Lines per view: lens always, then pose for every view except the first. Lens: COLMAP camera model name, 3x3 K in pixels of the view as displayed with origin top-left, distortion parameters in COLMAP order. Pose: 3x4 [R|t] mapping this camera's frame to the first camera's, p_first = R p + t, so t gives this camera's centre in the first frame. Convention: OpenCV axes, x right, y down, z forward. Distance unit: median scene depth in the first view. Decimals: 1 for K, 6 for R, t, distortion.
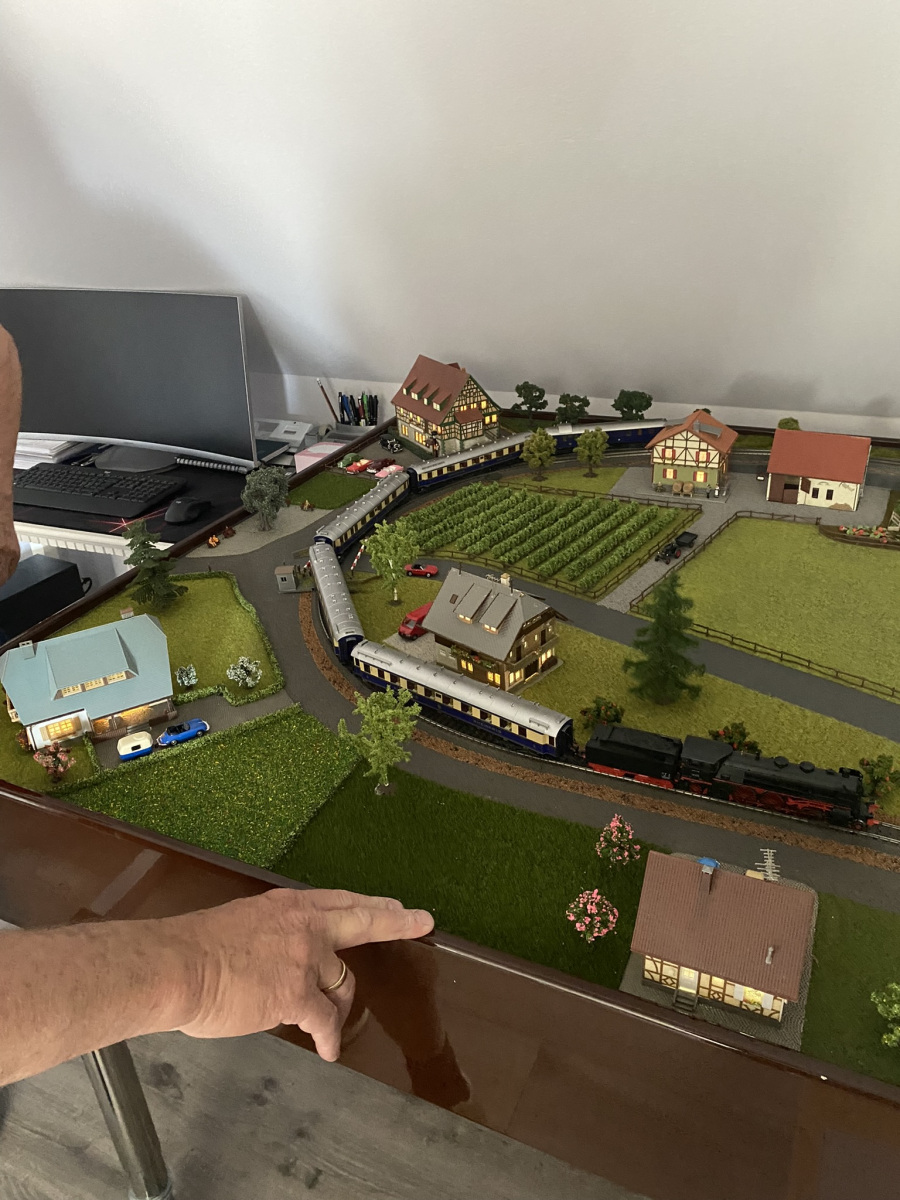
lens RADIAL K [[917.0, 0, 458.6], [0, 917.0, 600.7], [0, 0, 1]] dist [0.010299, -0.011645]
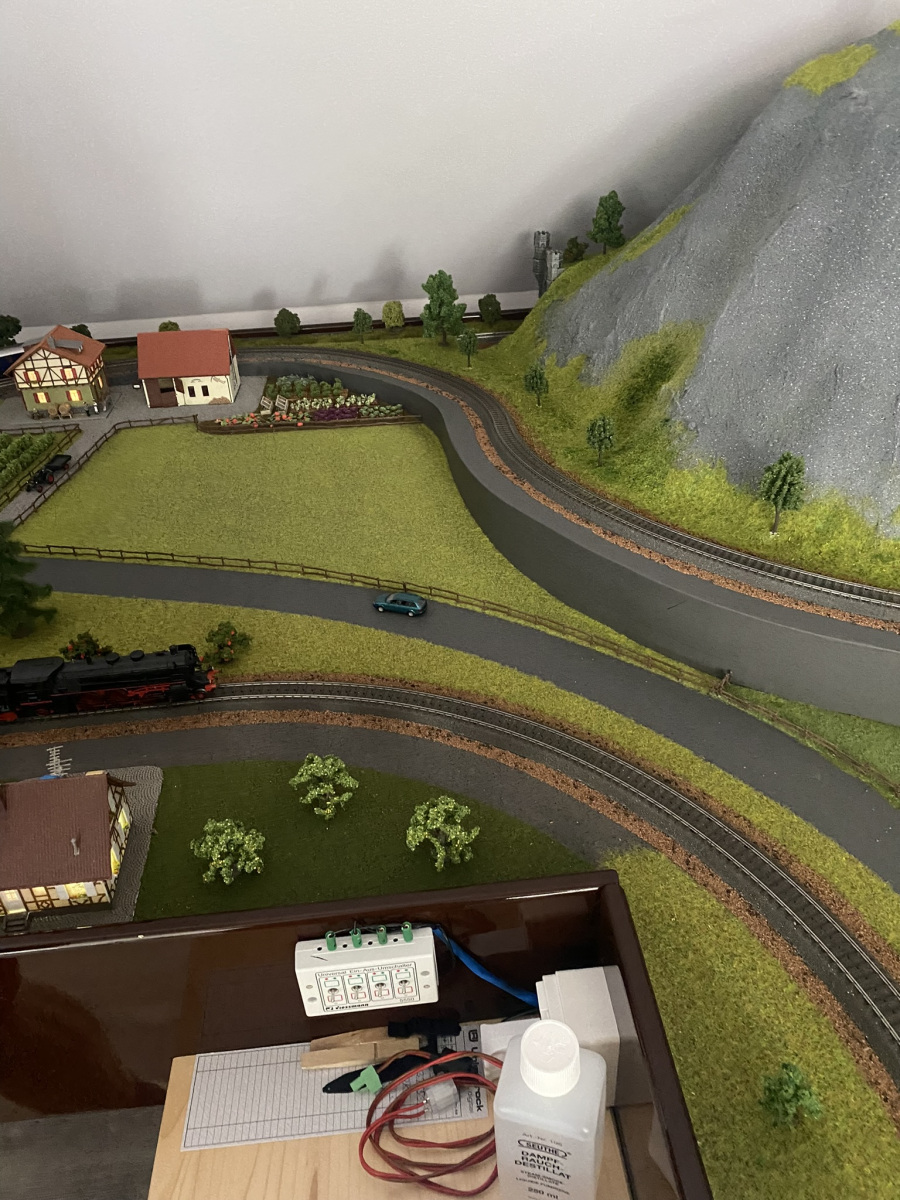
lens RADIAL K [[917.0, 0, 458.6], [0, 917.0, 600.7], [0, 0, 1]] dist [0.010299, -0.011645]
pose [[0.856106, -0.270435, 0.440395, 0.129715], [0.234013, 0.962643, 0.136226, 0.034355], [-0.460783, -0.013565, 0.887409, -0.033966]]
